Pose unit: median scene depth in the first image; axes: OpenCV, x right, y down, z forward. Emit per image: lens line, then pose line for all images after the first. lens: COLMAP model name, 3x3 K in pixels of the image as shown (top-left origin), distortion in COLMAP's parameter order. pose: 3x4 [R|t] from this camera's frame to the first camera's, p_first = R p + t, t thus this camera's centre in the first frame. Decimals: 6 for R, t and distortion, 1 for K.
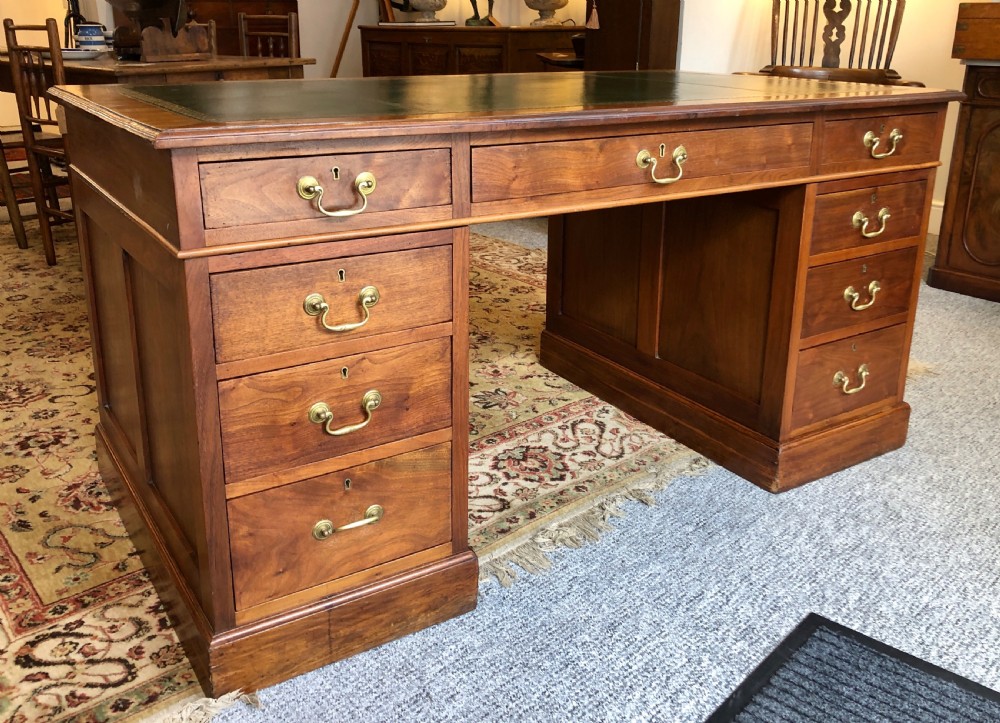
lens RADIAL K [[912.3, 0, 503.3], [0, 912.3, 295.7], [0, 0, 1]] dist [0.022523, 0.000000]
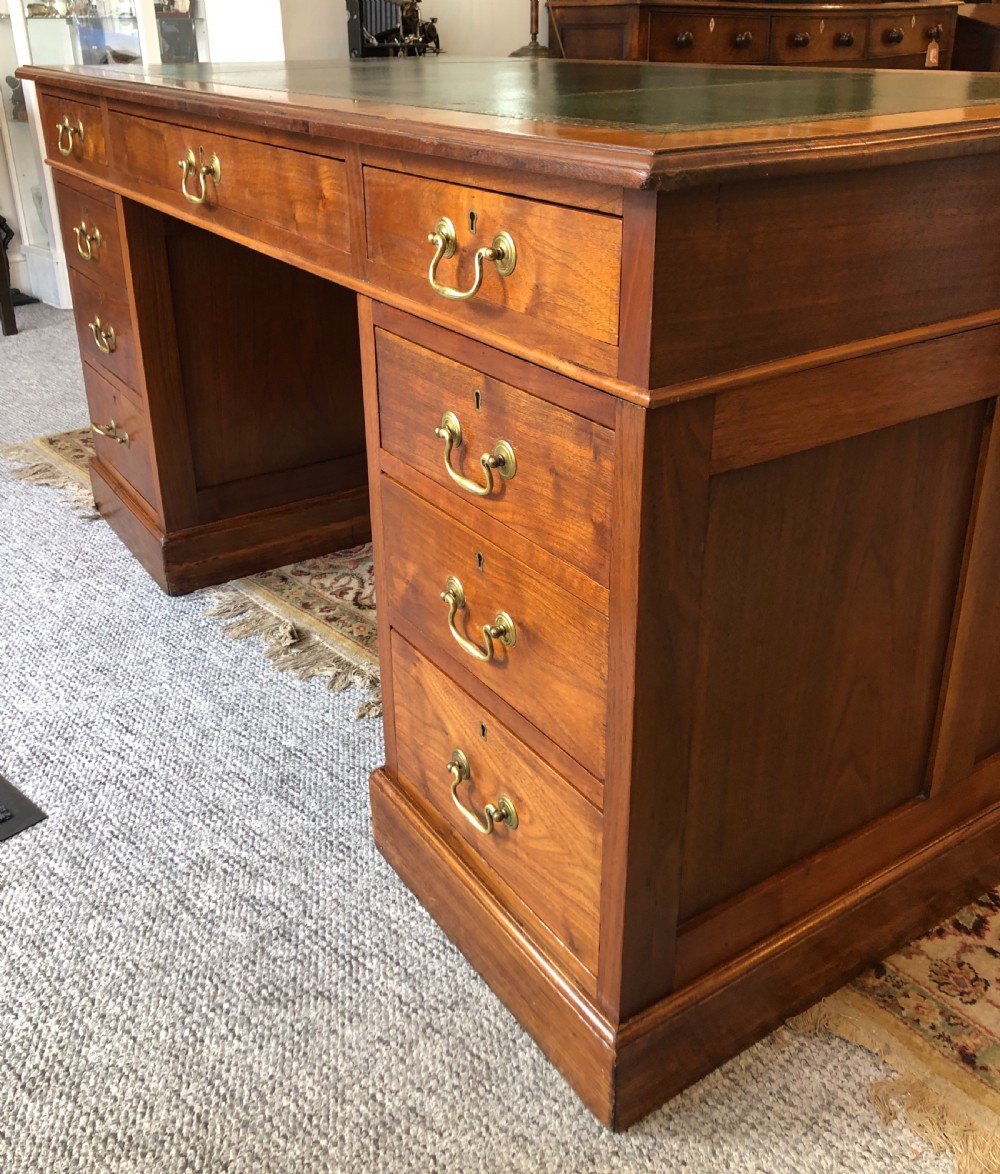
lens RADIAL K [[1102.9, 0, 488.6], [0, 1102.9, 495.2], [0, 0, 1]] dist [0.025256, 0.000000]
pose [[0.010362, 0.386415, -0.922267, 0.859515], [-0.282986, 0.885745, 0.367934, -0.245945], [0.959068, 0.257176, 0.118528, 0.954362]]
